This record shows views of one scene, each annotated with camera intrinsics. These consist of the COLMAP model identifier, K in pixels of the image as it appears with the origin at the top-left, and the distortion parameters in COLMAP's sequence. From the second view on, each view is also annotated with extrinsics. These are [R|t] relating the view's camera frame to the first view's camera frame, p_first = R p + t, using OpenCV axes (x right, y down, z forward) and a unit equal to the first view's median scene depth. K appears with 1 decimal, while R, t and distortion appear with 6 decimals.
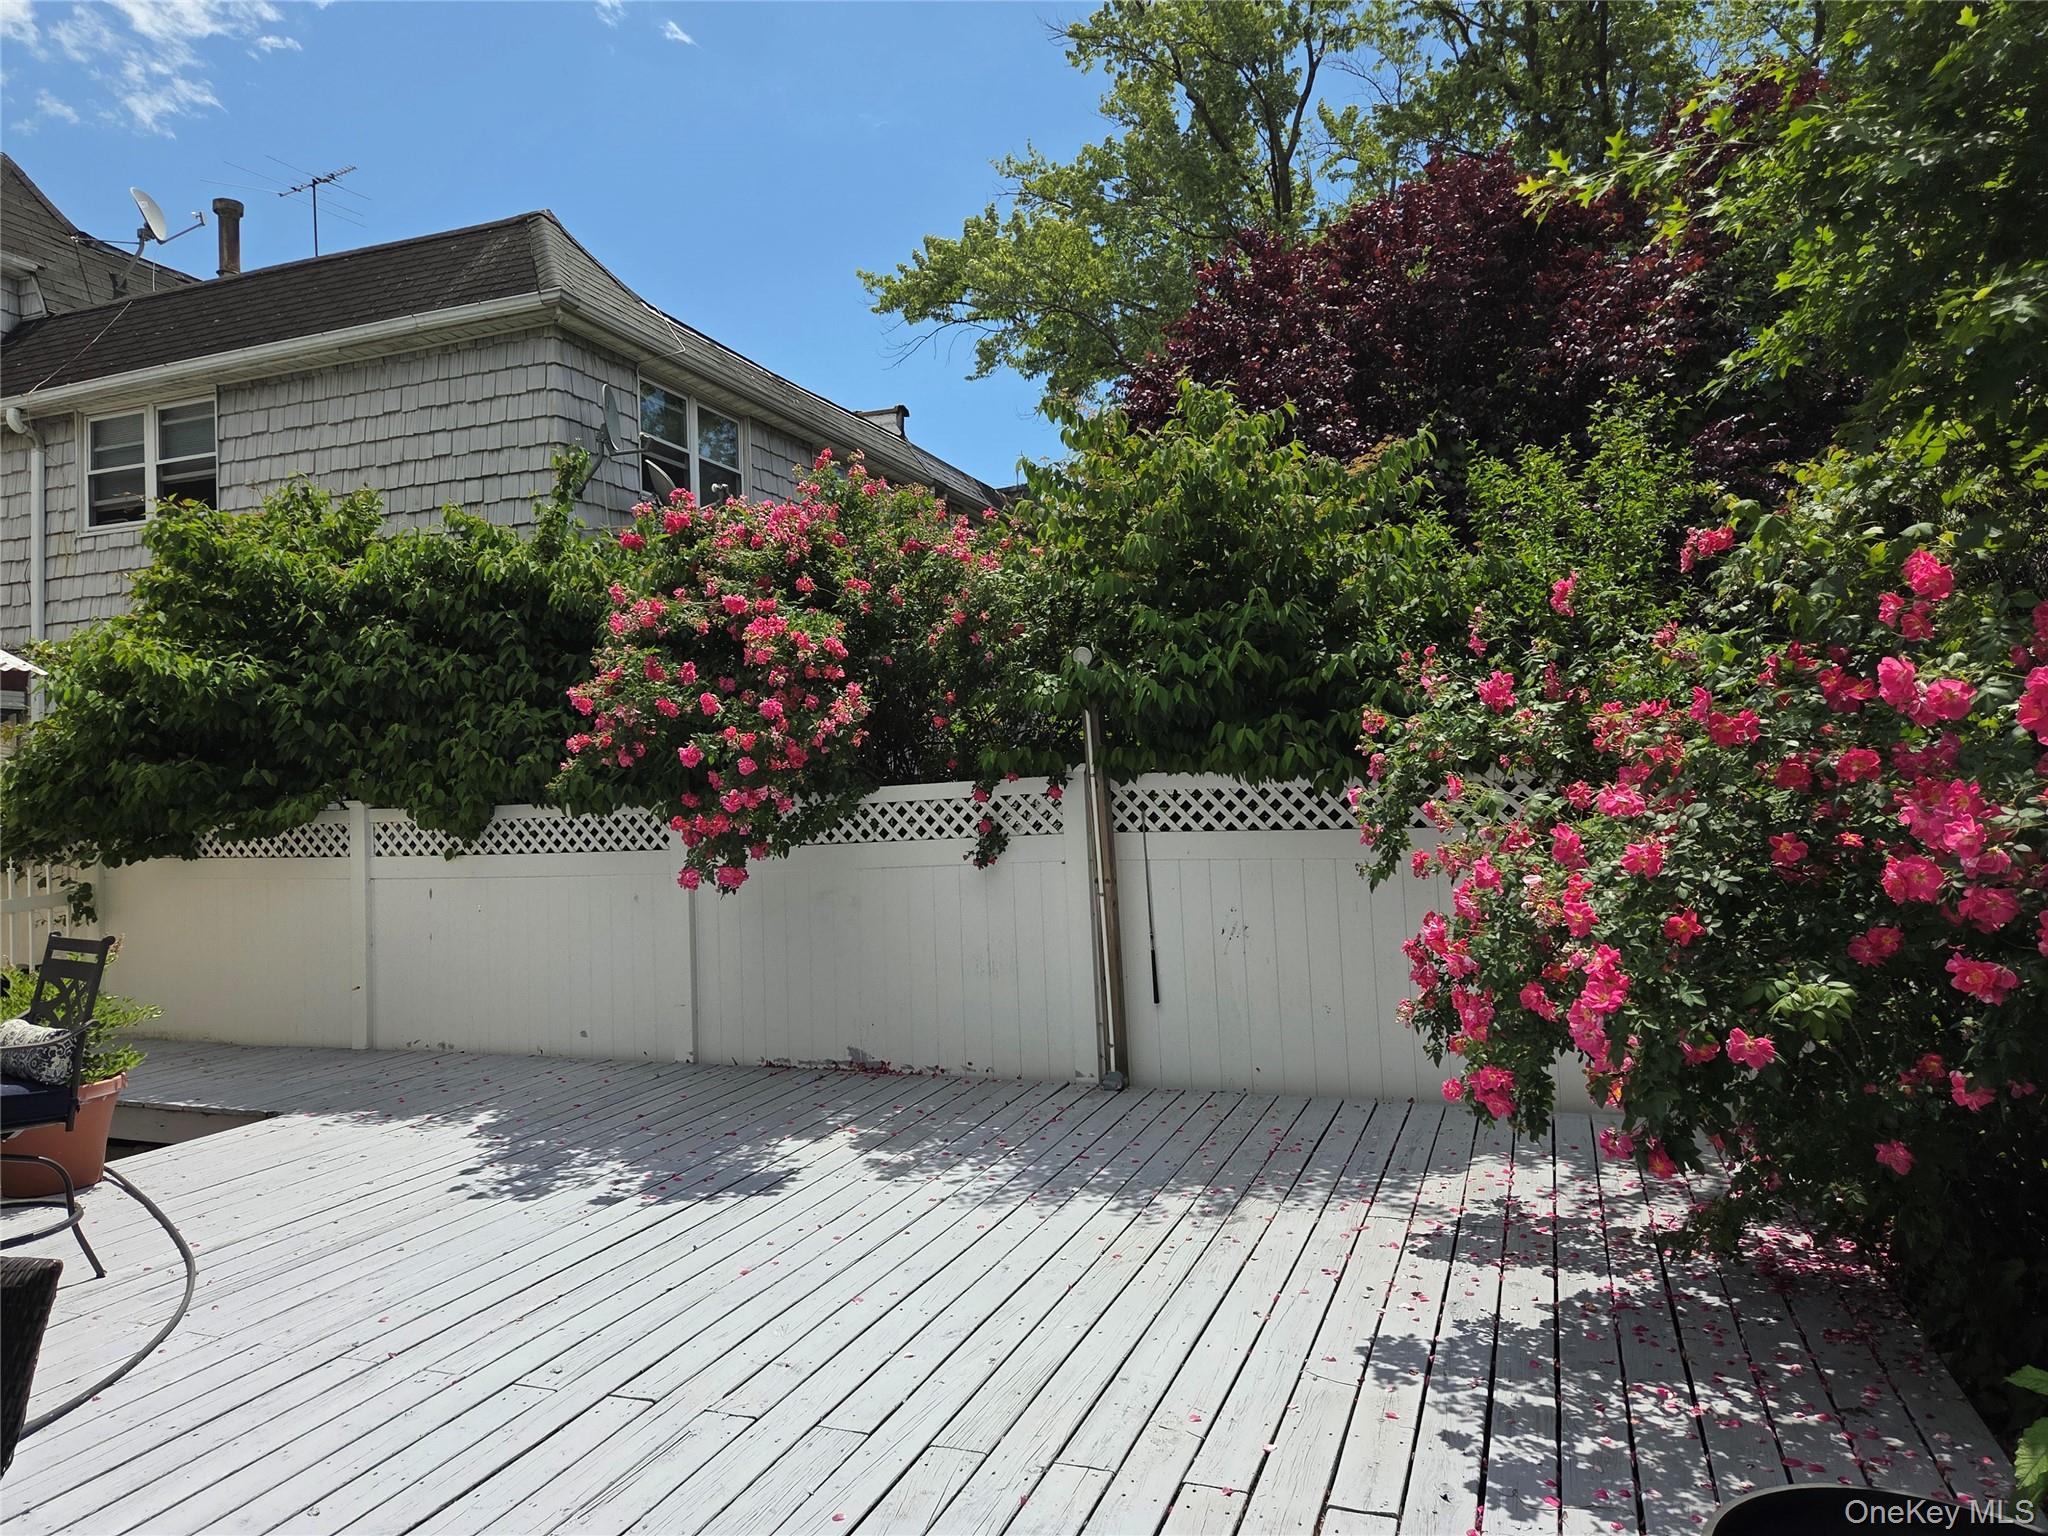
lens RADIAL K [[1382.5, 0, 1011.1], [0, 1382.5, 777.6], [0, 0, 1]] dist [0.074140, -0.065739]
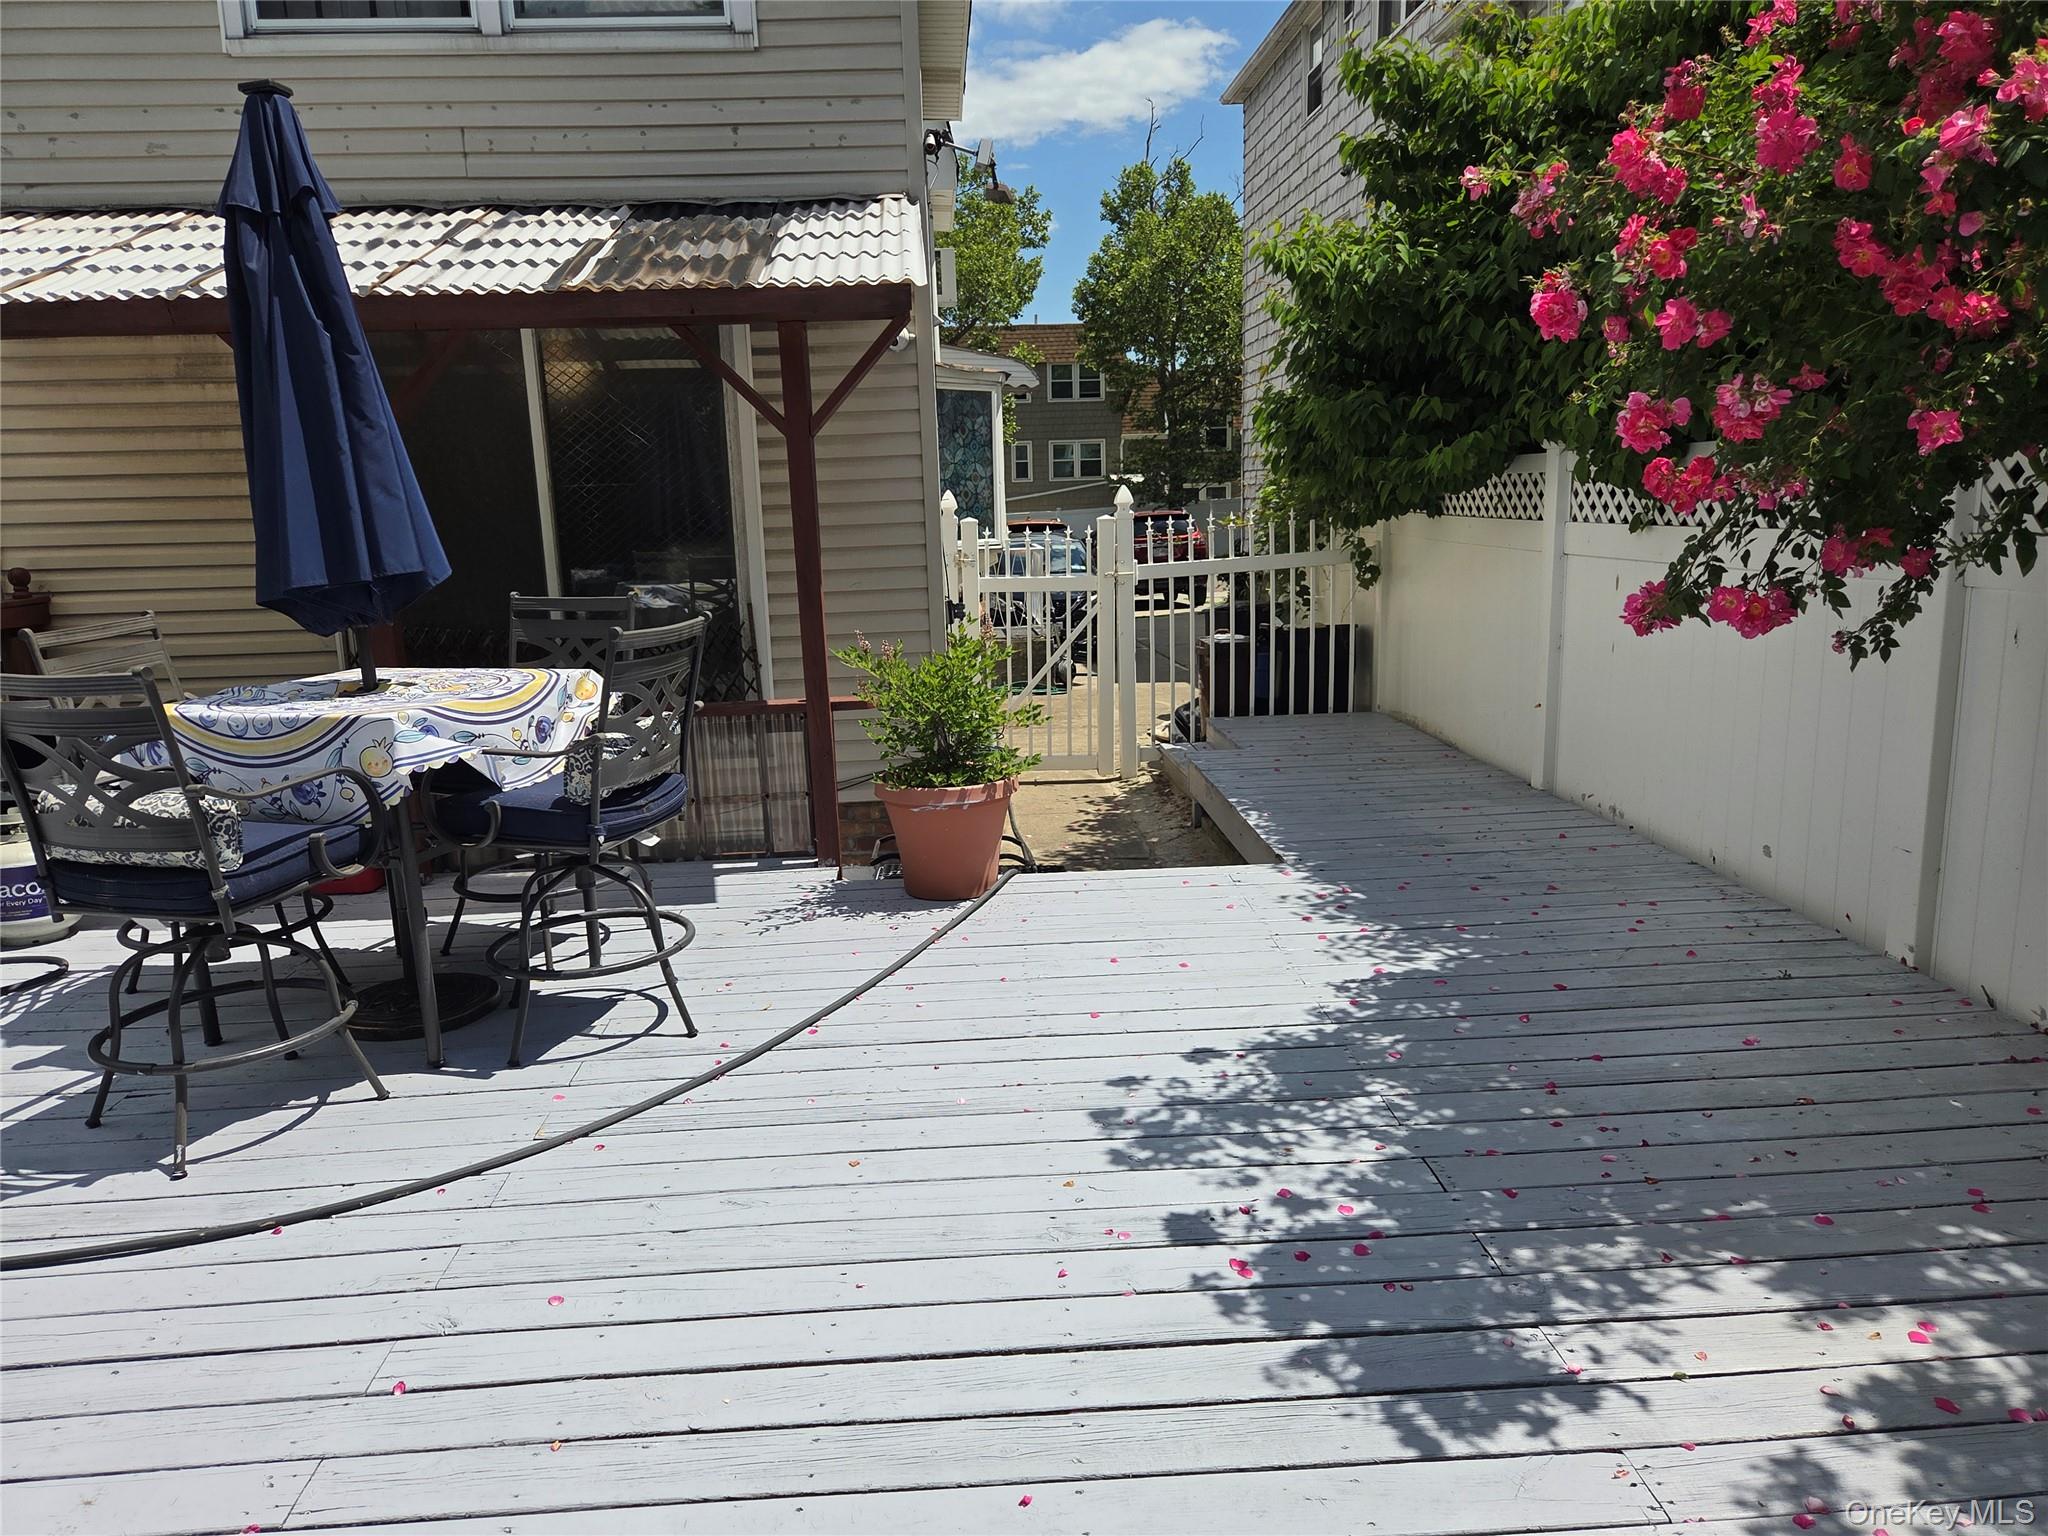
lens RADIAL K [[1375.2, 0, 1016.5], [0, 1375.2, 780.5], [0, 0, 1]] dist [0.071717, -0.055947]
pose [[0.414082, 0.203356, -0.887233, 0.063438], [0.023605, 0.971998, 0.233801, 0.013686], [0.909934, -0.117756, 0.397687, 0.470580]]
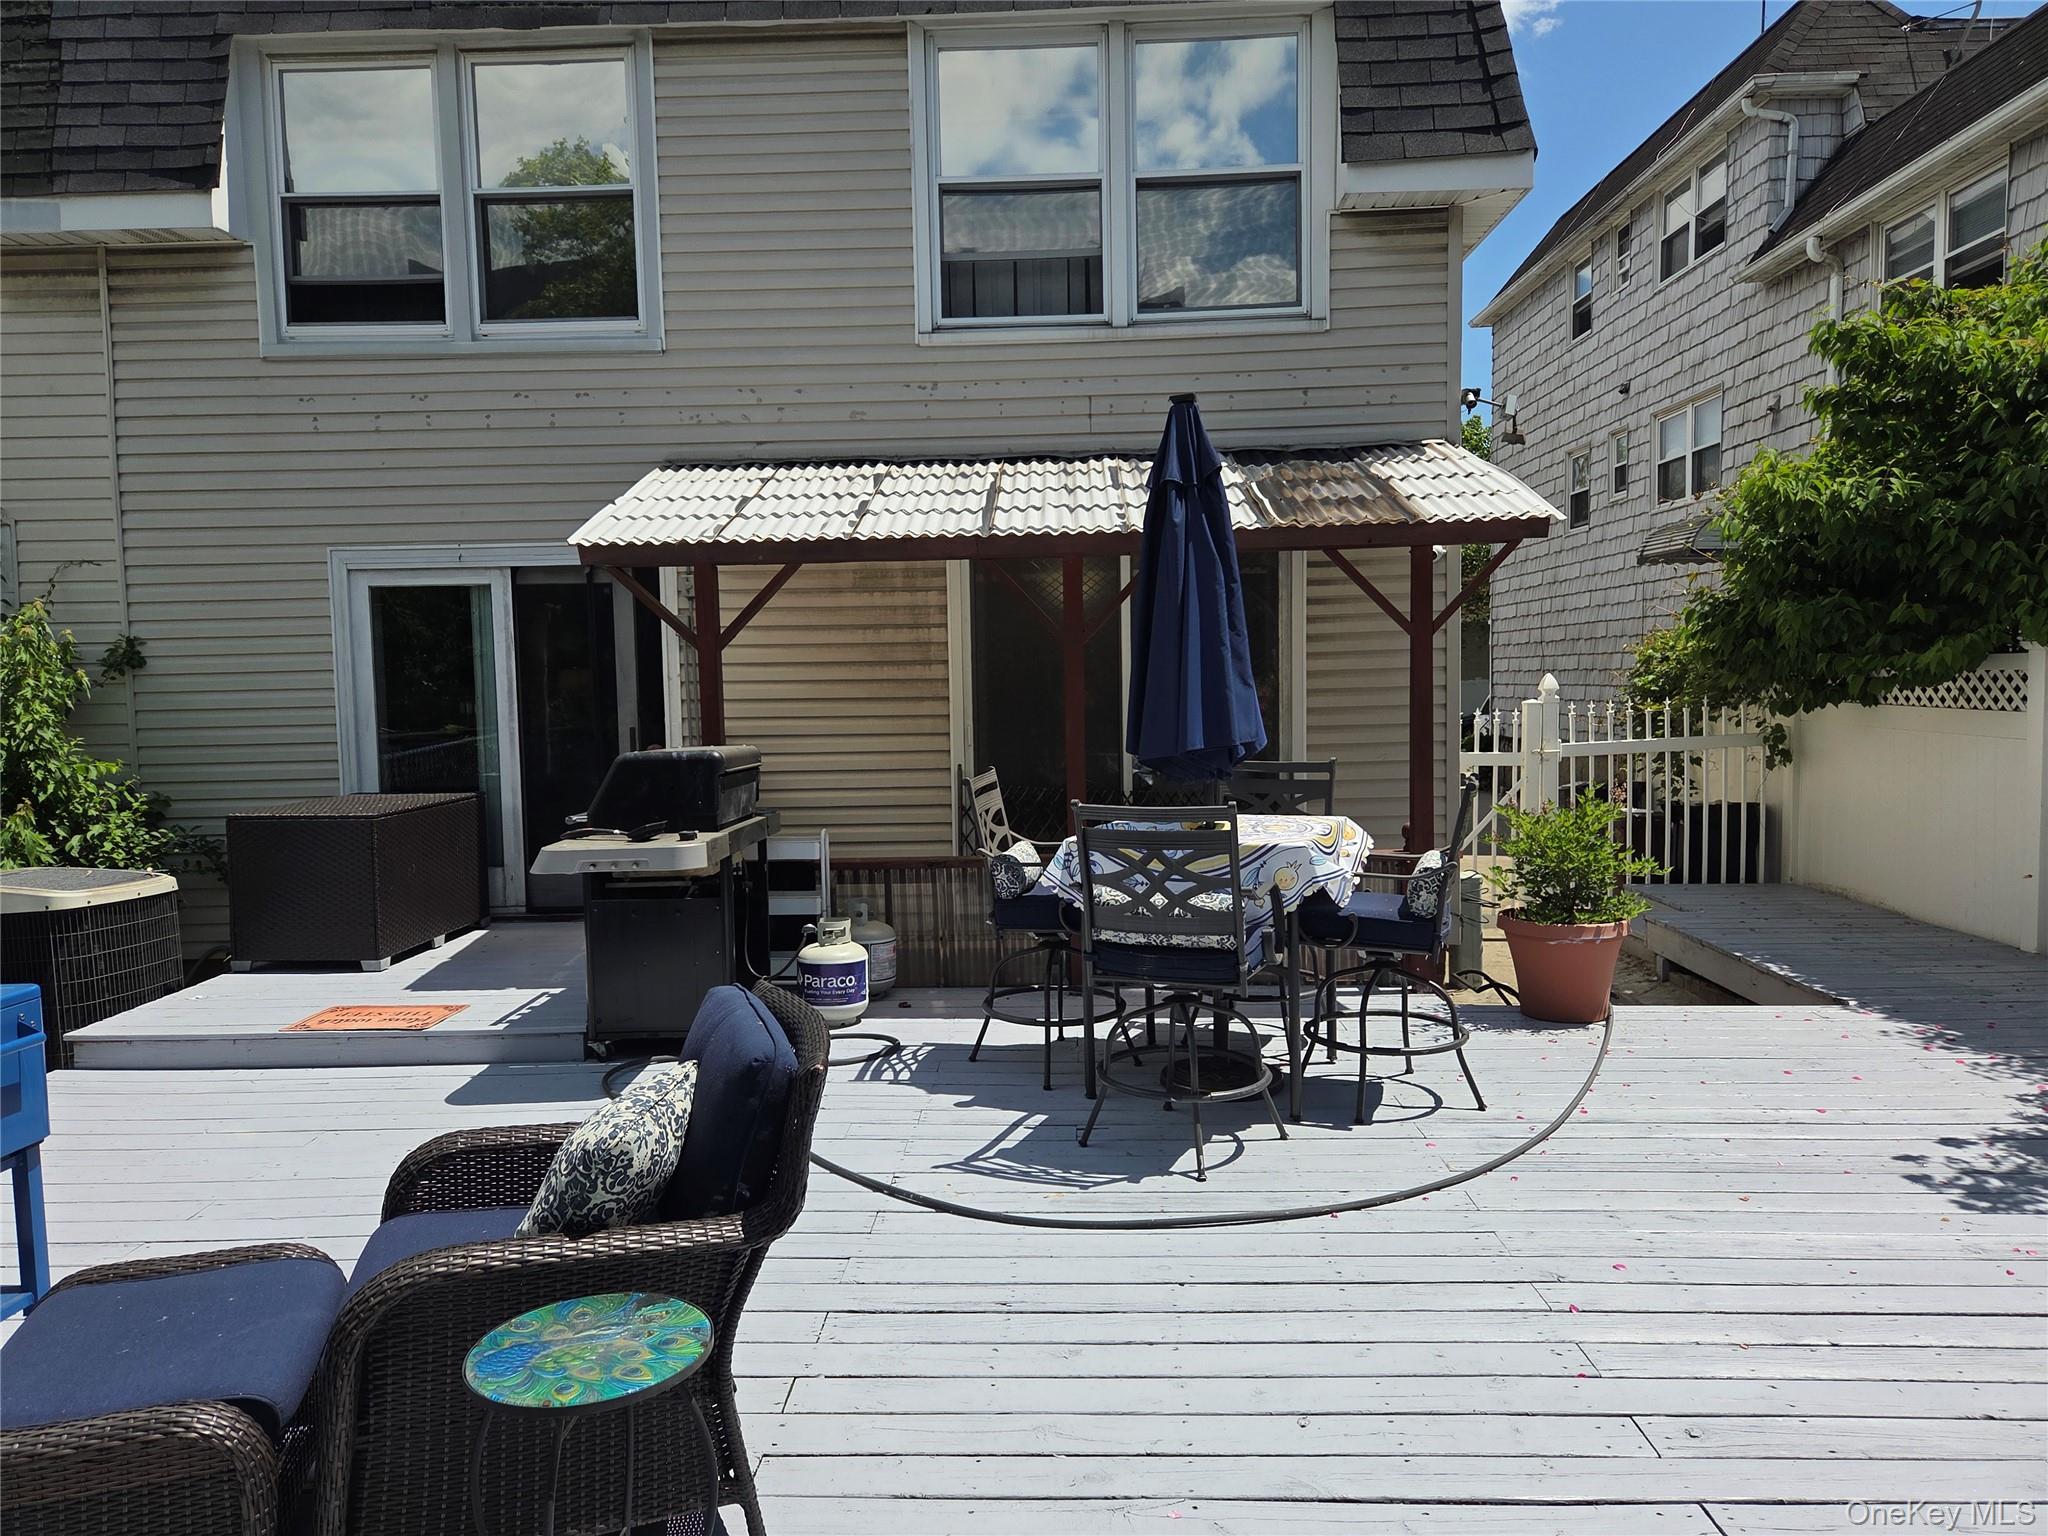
lens RADIAL K [[1382.5, 0, 1011.1], [0, 1382.5, 777.6], [0, 0, 1]] dist [0.074140, -0.065739]
pose [[0.323817, 0.093086, -0.941529, 0.094985], [0.014660, 0.994535, 0.103369, 0.002382], [0.946006, -0.047276, 0.320683, 0.196945]]
